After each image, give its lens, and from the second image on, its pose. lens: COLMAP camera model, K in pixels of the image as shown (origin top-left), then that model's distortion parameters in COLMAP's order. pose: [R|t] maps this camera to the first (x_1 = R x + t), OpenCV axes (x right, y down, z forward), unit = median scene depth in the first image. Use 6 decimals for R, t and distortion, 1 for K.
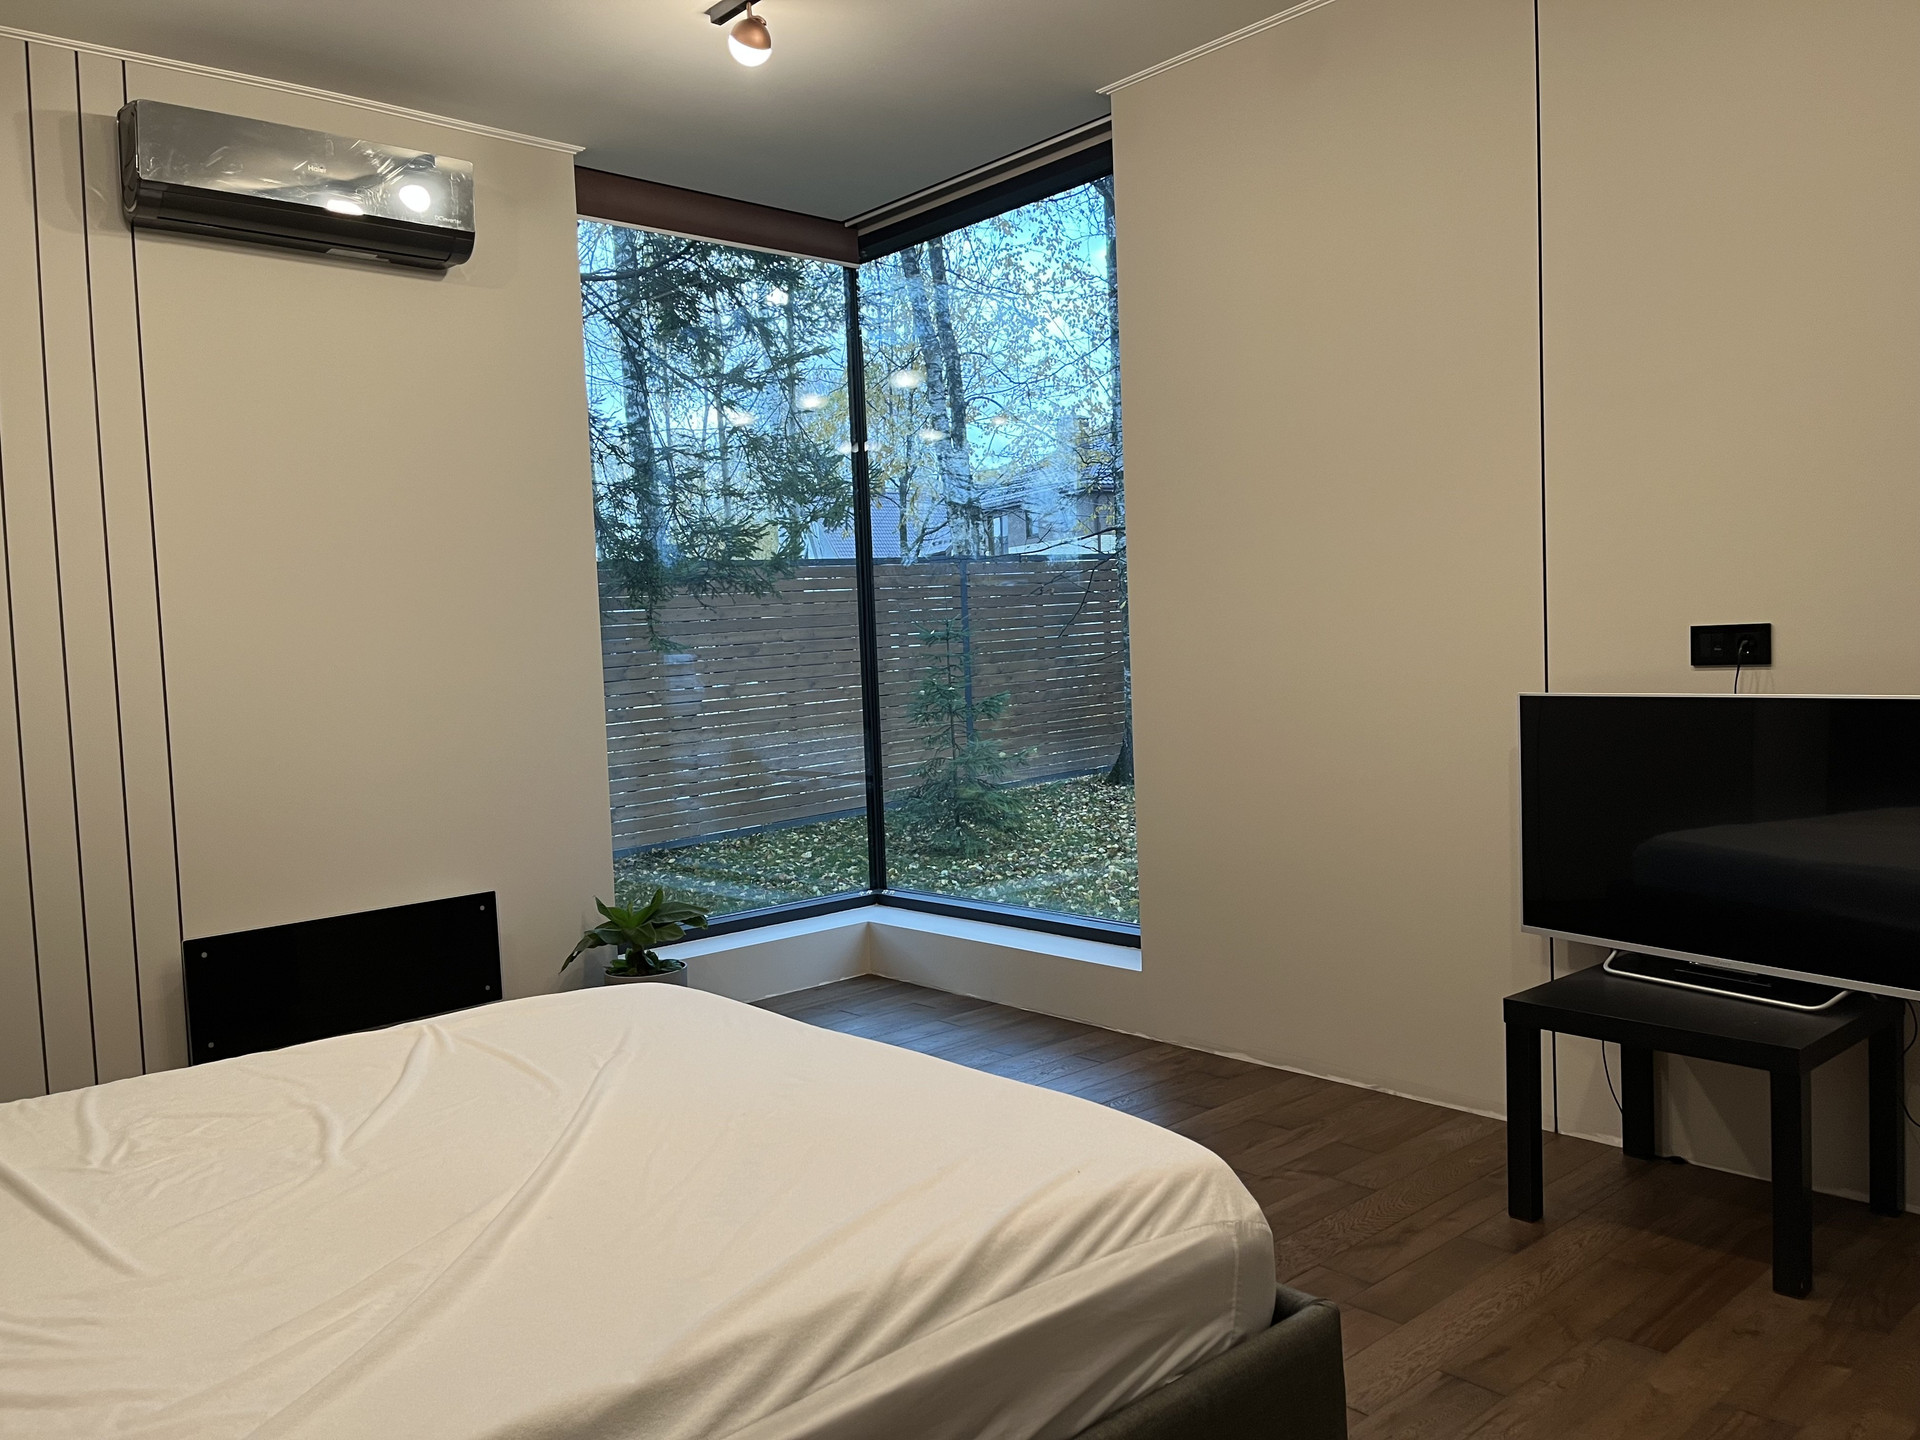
lens RADIAL K [[1447.3, 0, 960.4], [0, 1447.3, 719.7], [0, 0, 1]] dist [0.097559, -0.134501]
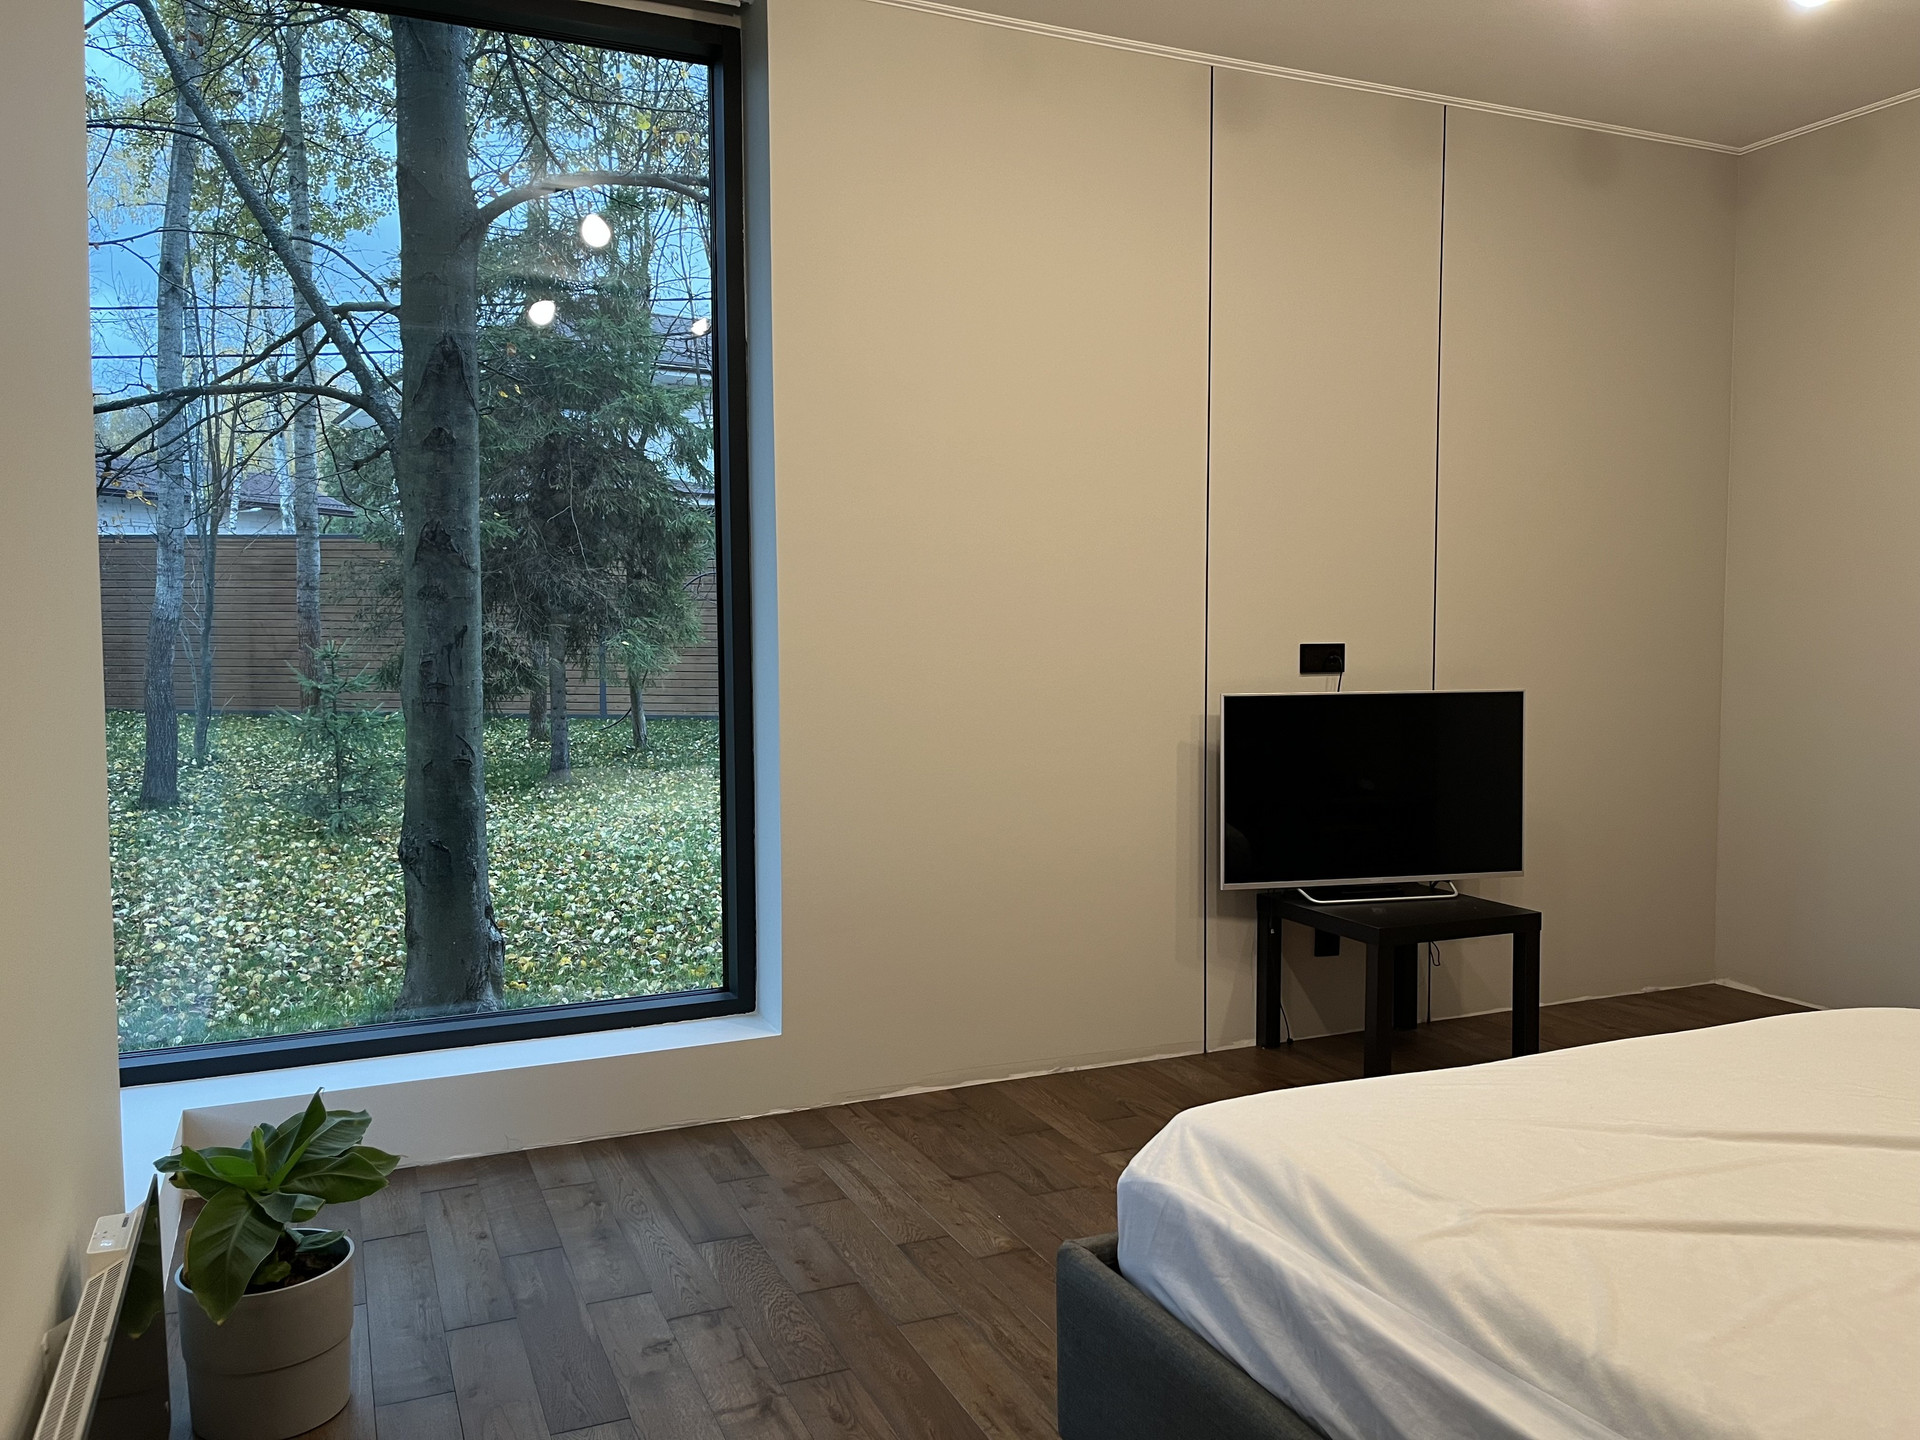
lens RADIAL K [[1472.3, 0, 960.0], [0, 1472.3, 720.0], [0, 0, 1]] dist [0.088895, -0.127899]
pose [[0.310403, -0.019434, 0.950406, -0.766633], [0.042627, 0.999070, 0.006507, -0.012800], [-0.949649, 0.038493, 0.310943, 0.734227]]
